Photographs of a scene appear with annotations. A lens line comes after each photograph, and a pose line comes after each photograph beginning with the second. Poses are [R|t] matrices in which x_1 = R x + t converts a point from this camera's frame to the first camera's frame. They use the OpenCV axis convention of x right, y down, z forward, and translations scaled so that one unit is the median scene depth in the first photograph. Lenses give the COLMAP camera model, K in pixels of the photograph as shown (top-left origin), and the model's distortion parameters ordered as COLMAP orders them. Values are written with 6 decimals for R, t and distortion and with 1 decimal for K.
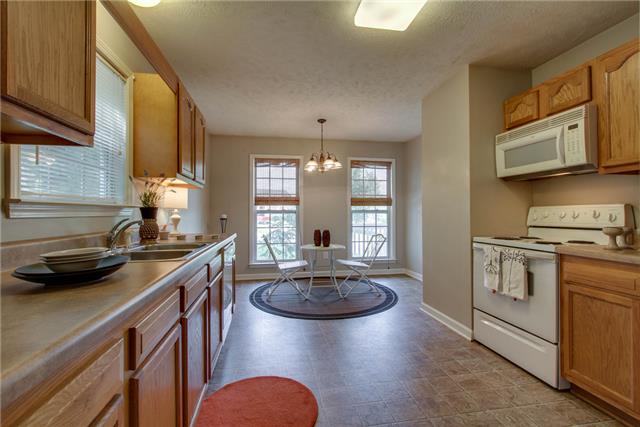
lens RADIAL K [[299.2, 0, 320.1], [0, 299.2, 210.1], [0, 0, 1]] dist [-0.000653, -0.000311]
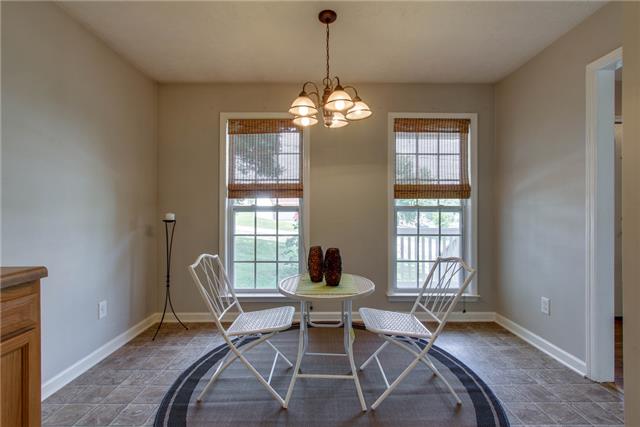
lens RADIAL K [[299.2, 0, 317.8], [0, 299.2, 210.2], [0, 0, 1]] dist [-0.000653, -0.000311]
pose [[0.985962, 0.003234, -0.166939, 0.055141], [-0.002020, 0.999970, 0.007437, 0.004045], [0.166958, -0.006995, 0.985939, 0.417524]]
